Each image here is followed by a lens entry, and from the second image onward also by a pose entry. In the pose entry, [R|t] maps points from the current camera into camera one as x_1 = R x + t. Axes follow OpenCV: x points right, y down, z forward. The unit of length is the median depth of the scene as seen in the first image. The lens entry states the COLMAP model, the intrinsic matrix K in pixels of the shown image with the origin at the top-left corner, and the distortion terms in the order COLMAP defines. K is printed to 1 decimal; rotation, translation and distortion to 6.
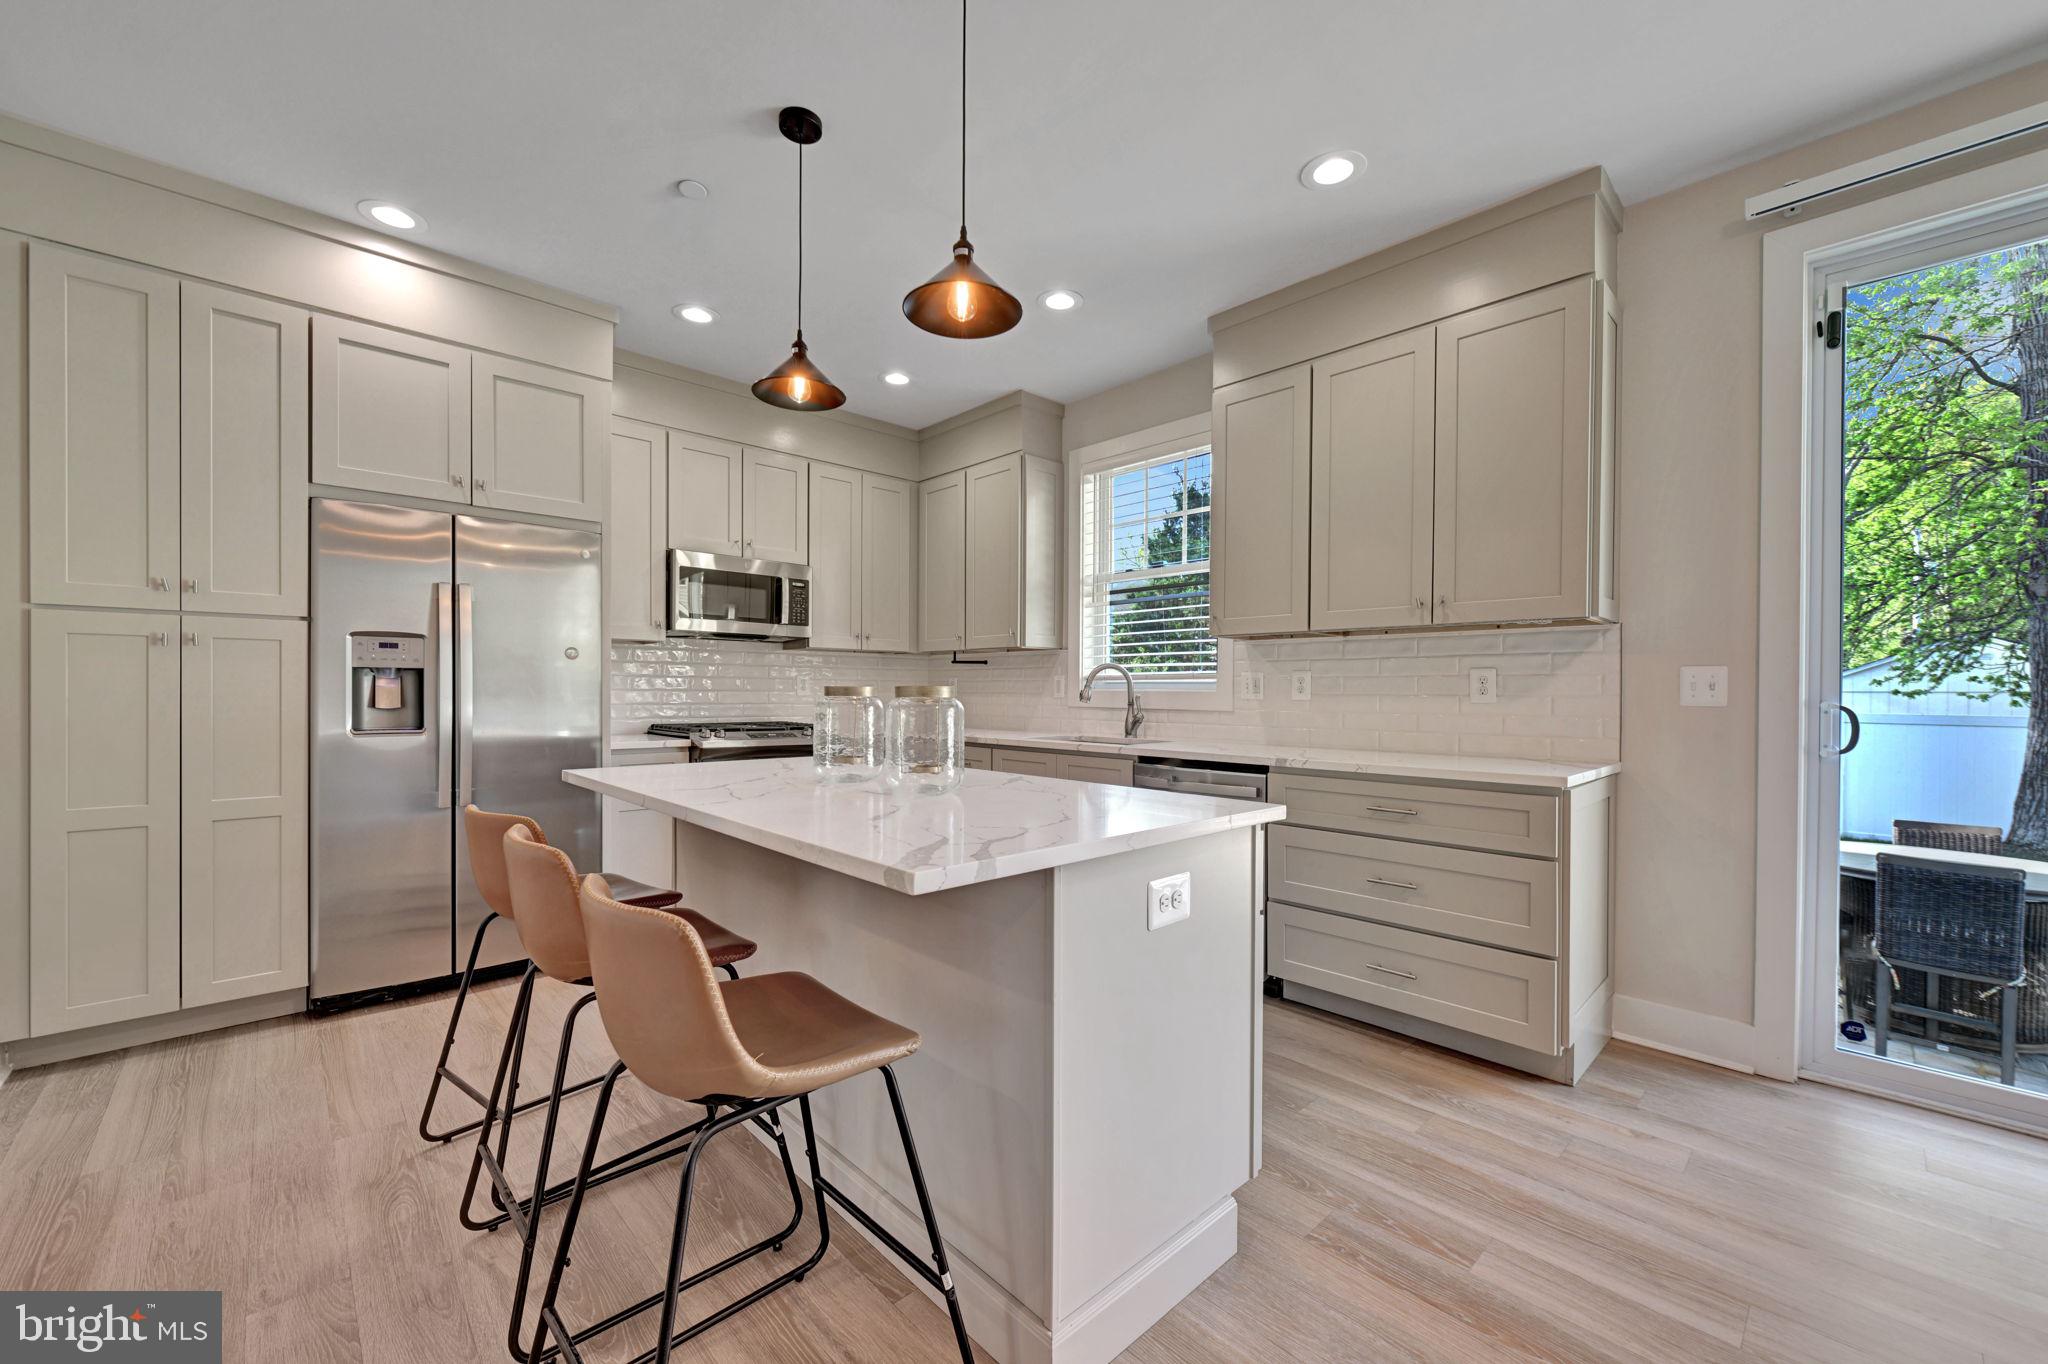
lens RADIAL K [[803.2, 0, 1033.2], [0, 803.2, 696.2], [0, 0, 1]] dist [-0.001947, 0.000224]
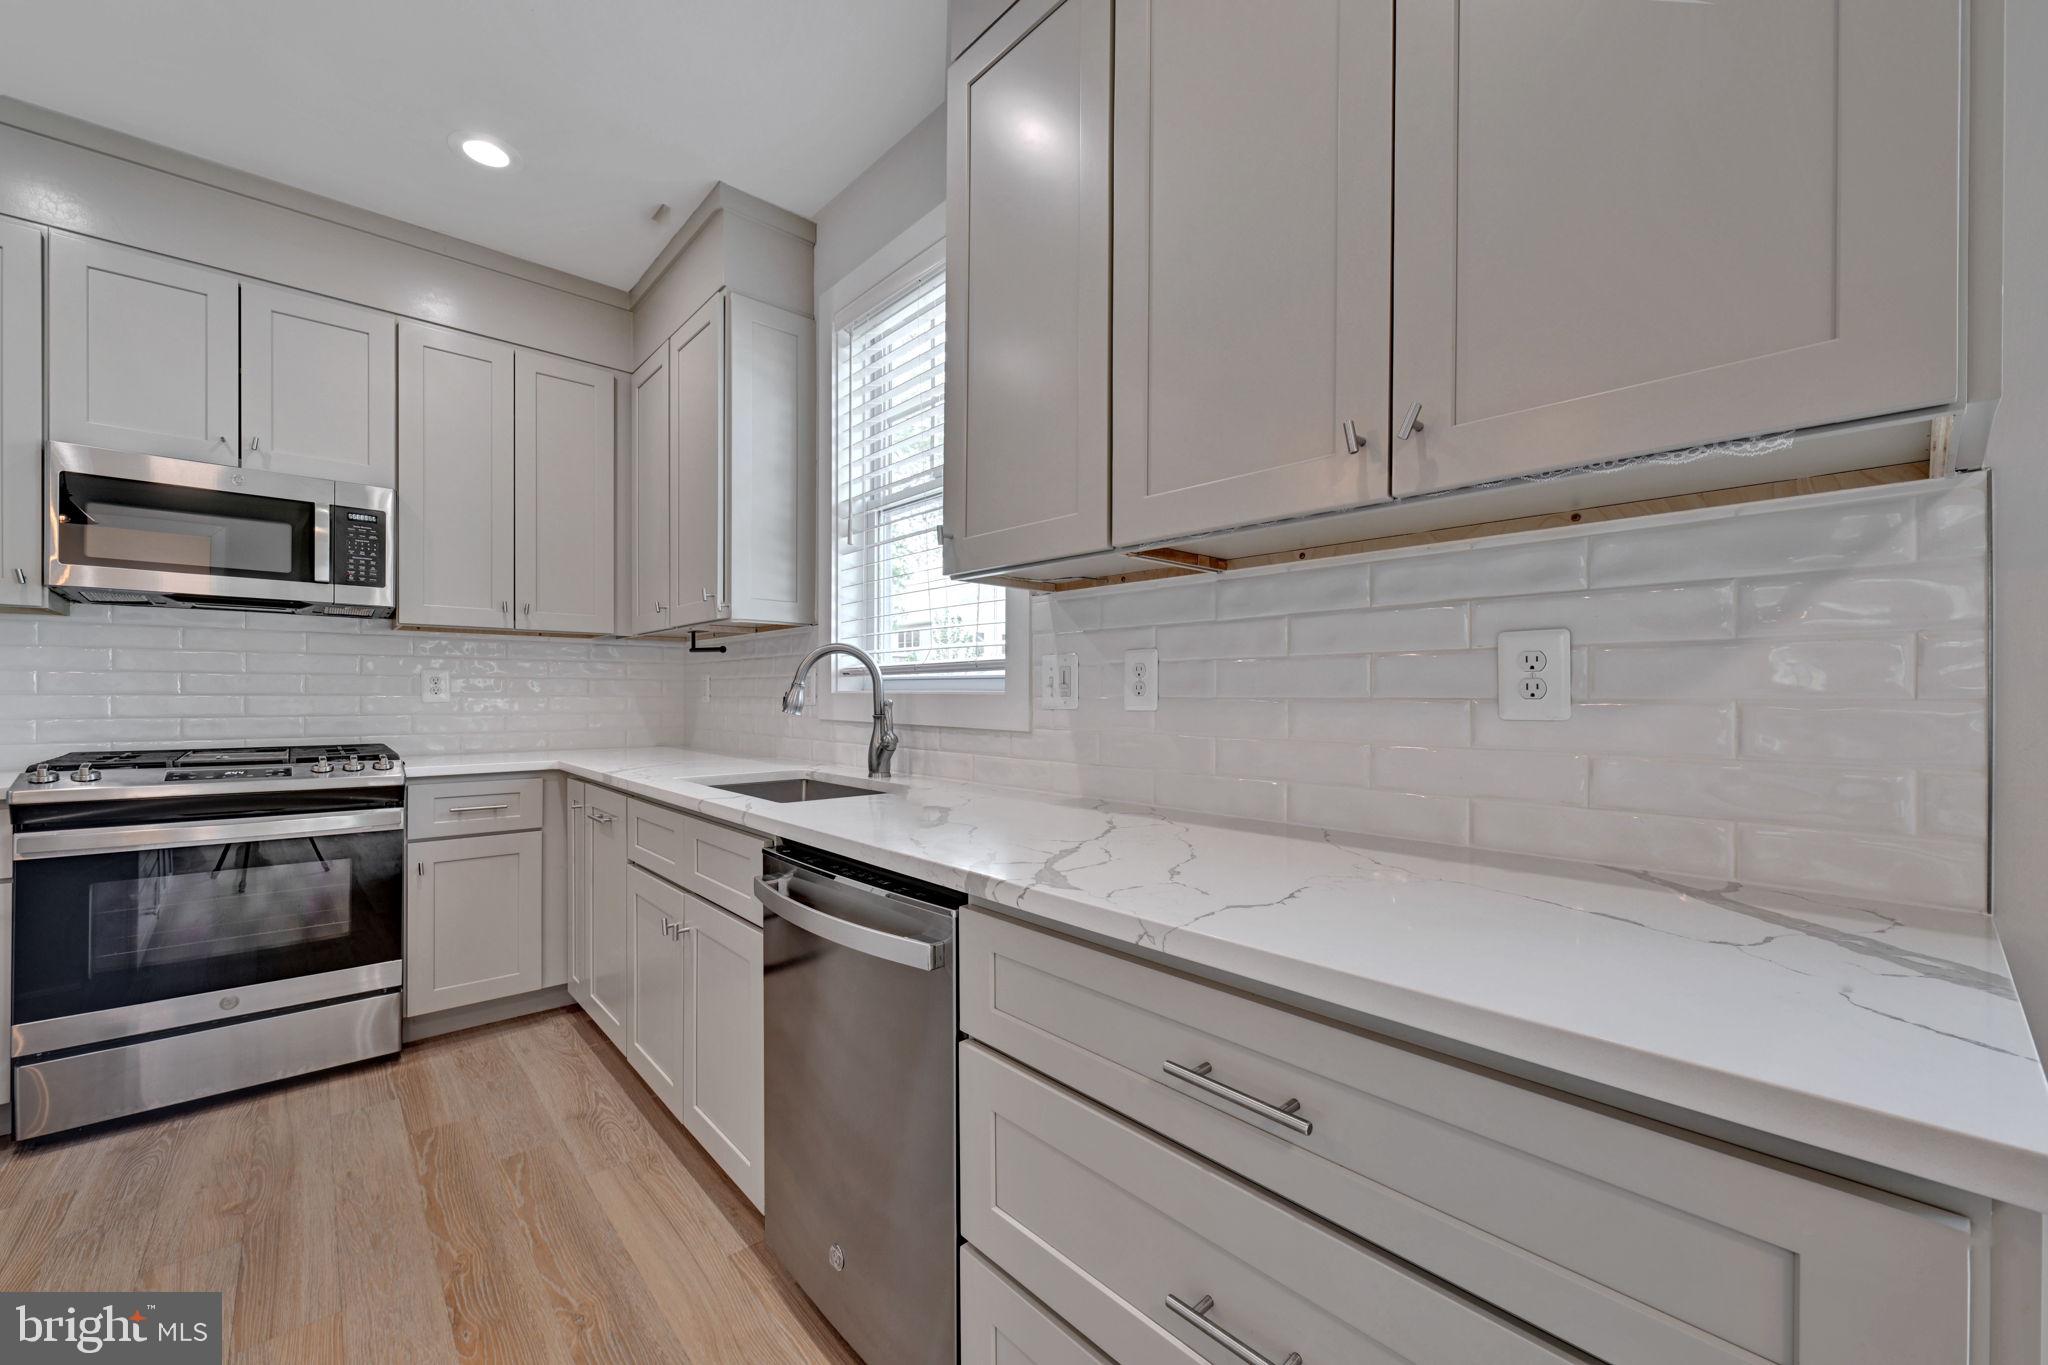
lens RADIAL K [[803.2, 0, 1029.8], [0, 803.2, 697.0], [0, 0, 1]] dist [-0.001947, 0.000224]
pose [[0.999738, -0.002837, -0.022717, 0.266071], [0.002757, 0.999990, -0.003530, -0.001670], [0.022727, 0.003466, 0.999736, 0.495246]]
